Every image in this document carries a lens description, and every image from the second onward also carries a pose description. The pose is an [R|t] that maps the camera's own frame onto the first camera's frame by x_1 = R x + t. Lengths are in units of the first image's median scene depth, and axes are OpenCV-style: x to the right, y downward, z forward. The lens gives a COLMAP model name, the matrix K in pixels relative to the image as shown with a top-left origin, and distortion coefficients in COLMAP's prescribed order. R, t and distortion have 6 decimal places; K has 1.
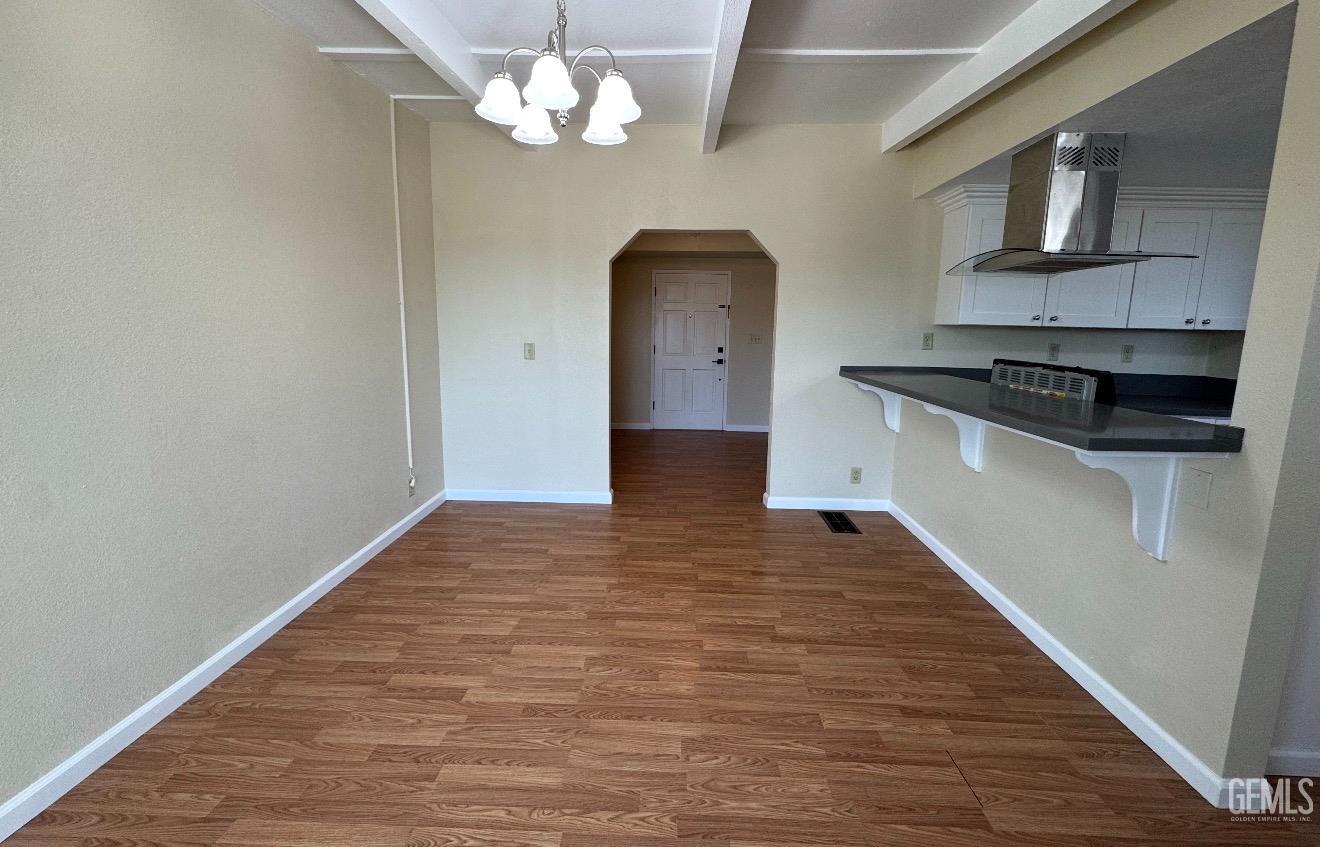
lens RADIAL K [[527.0, 0, 659.6], [0, 527.0, 397.5], [0, 0, 1]] dist [-0.003580, -0.000503]
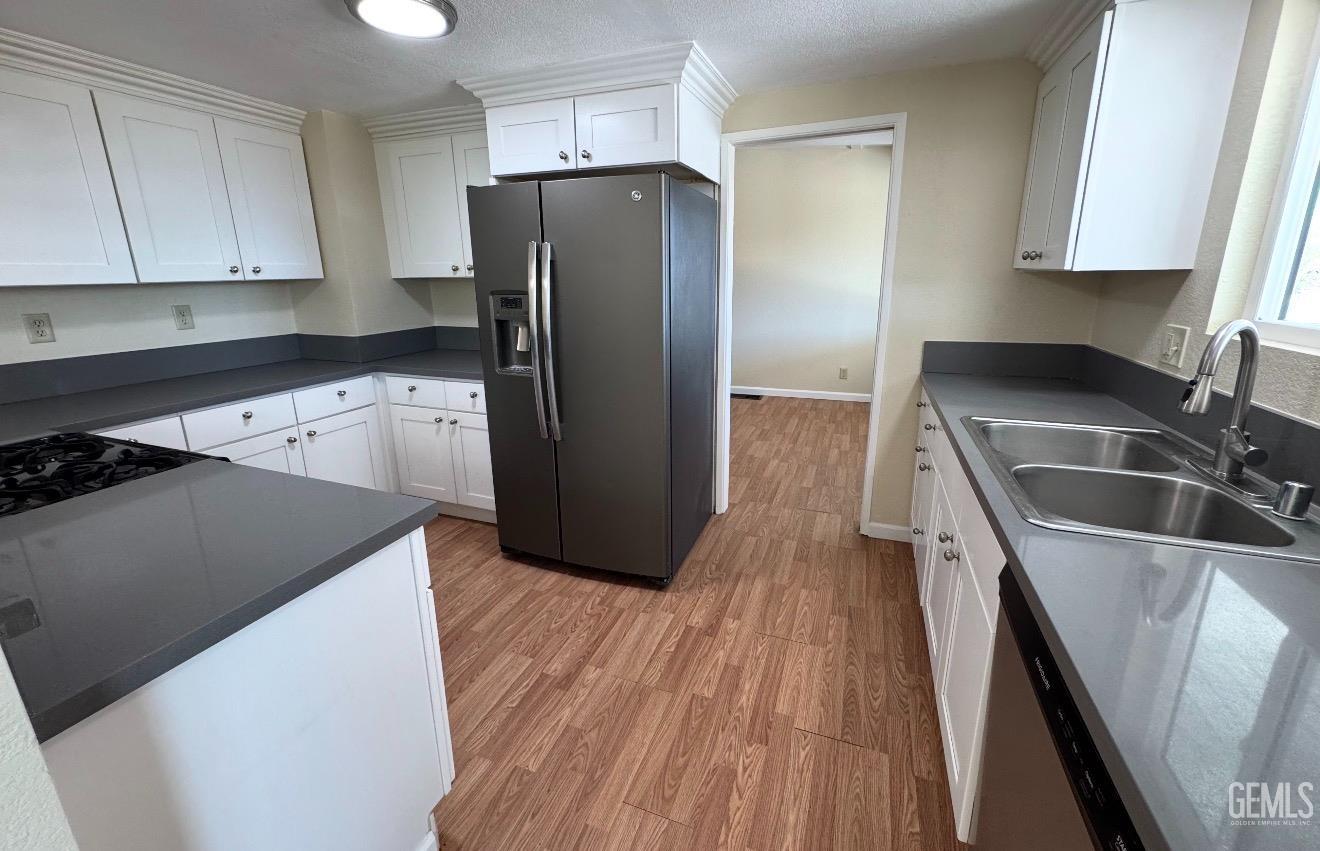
lens RADIAL K [[527.0, 0, 661.3], [0, 527.0, 403.9], [0, 0, 1]] dist [-0.003580, -0.000503]
pose [[0.323498, -0.258502, 0.910234, 0.625685], [0.150184, 0.963793, 0.220337, -0.043931], [-0.934234, 0.065424, 0.350608, 0.226889]]
